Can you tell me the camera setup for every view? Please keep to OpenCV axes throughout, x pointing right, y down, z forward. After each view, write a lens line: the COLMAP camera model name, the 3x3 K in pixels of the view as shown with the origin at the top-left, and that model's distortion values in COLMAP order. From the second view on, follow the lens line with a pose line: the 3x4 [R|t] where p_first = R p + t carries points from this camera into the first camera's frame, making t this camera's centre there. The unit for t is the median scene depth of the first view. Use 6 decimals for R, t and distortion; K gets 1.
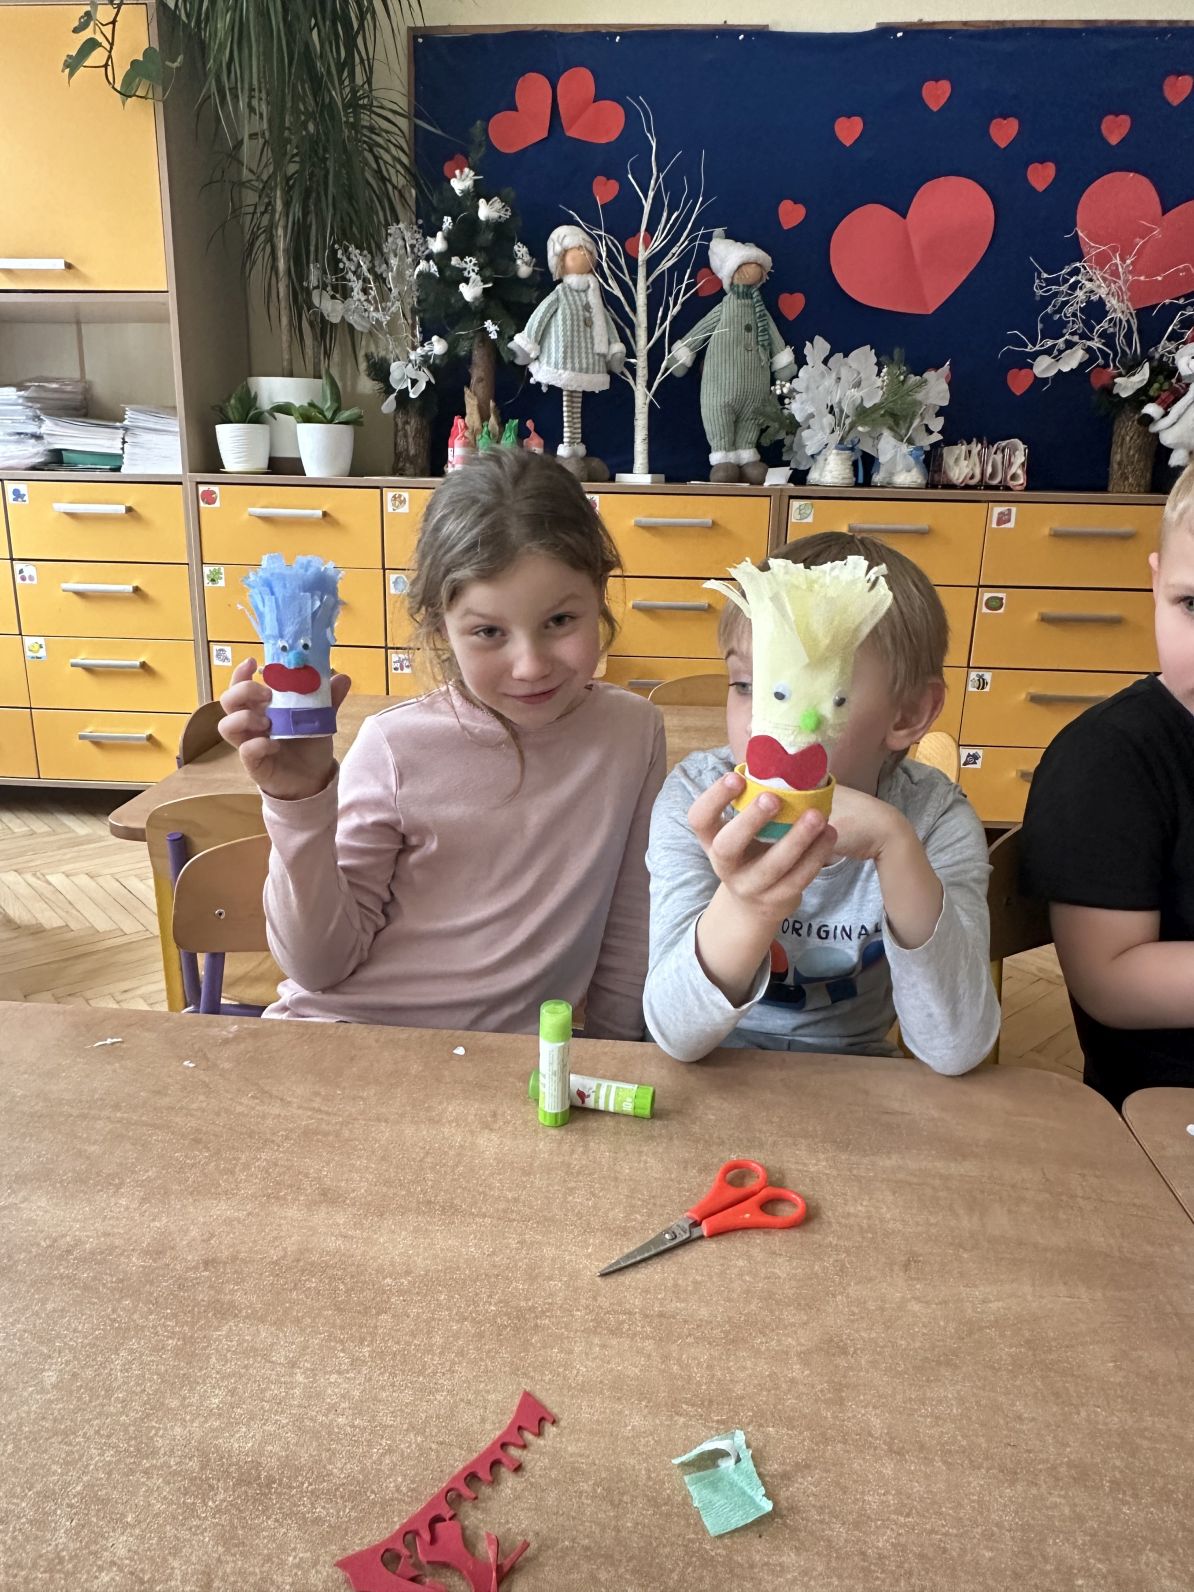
lens RADIAL K [[1093.3, 0, 567.8], [0, 1093.3, 785.9], [0, 0, 1]] dist [-0.000086, -0.000343]
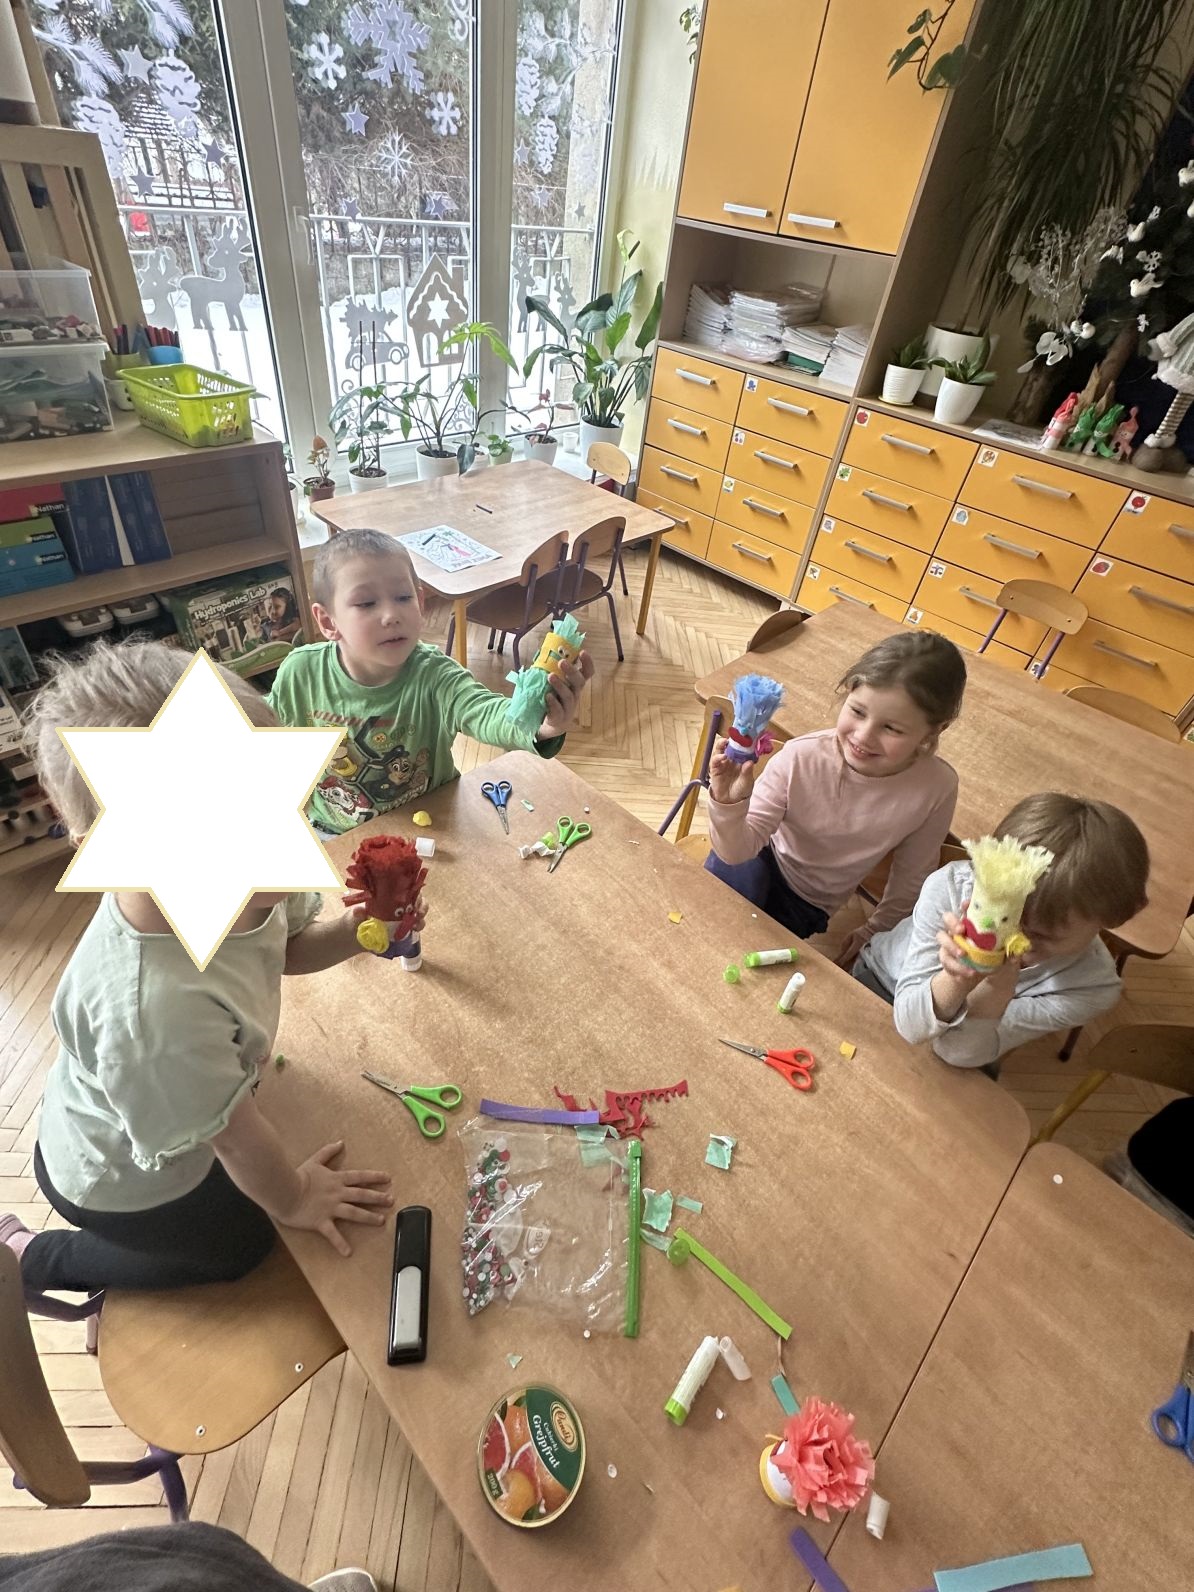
lens RADIAL K [[715.3, 0, 592.2], [0, 715.3, 791.1], [0, 0, 1]] dist [0.000030, 0.000209]
pose [[0.770463, 0.469316, -0.431426, 0.045392], [-0.264600, 0.851146, 0.453362, -0.175638], [0.579977, -0.235144, 0.779958, -0.087010]]
